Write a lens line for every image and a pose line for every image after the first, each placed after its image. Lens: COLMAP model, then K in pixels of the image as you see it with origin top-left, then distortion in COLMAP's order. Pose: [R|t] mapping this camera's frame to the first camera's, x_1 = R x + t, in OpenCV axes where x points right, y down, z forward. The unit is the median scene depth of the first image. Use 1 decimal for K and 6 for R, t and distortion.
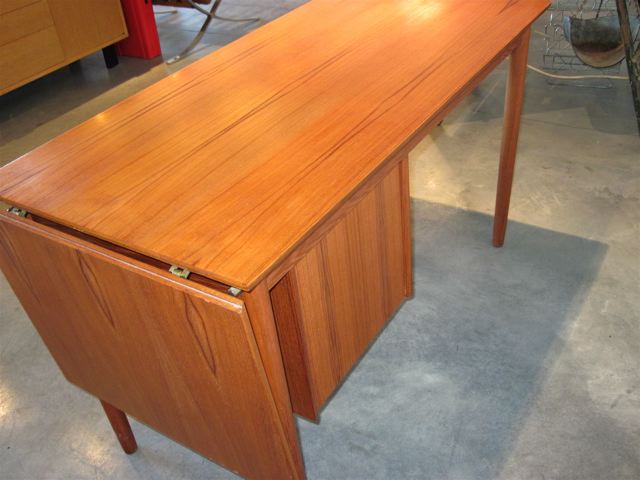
lens RADIAL K [[661.9, 0, 320.0], [0, 661.9, 240.0], [0, 0, 1]] dist [-0.166732, 0.164227]
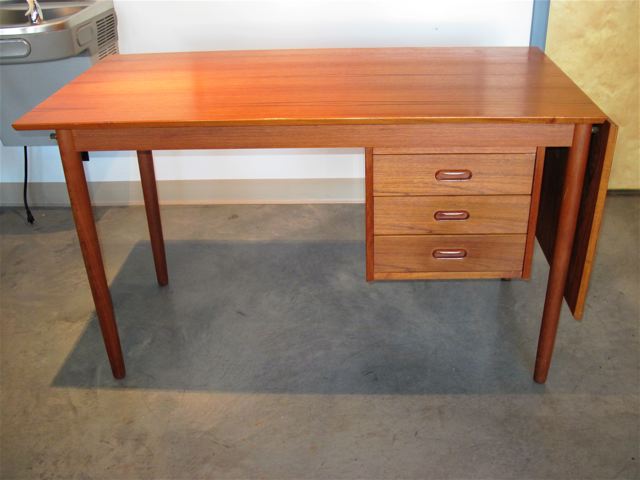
lens RADIAL K [[661.9, 0, 320.0], [0, 661.9, 240.0], [0, 0, 1]] dist [-0.166732, 0.164227]
pose [[-0.474169, -0.324726, 0.818362, -0.847633], [0.571022, 0.594069, 0.566583, -0.596811], [-0.670148, 0.735959, -0.096264, 1.056788]]
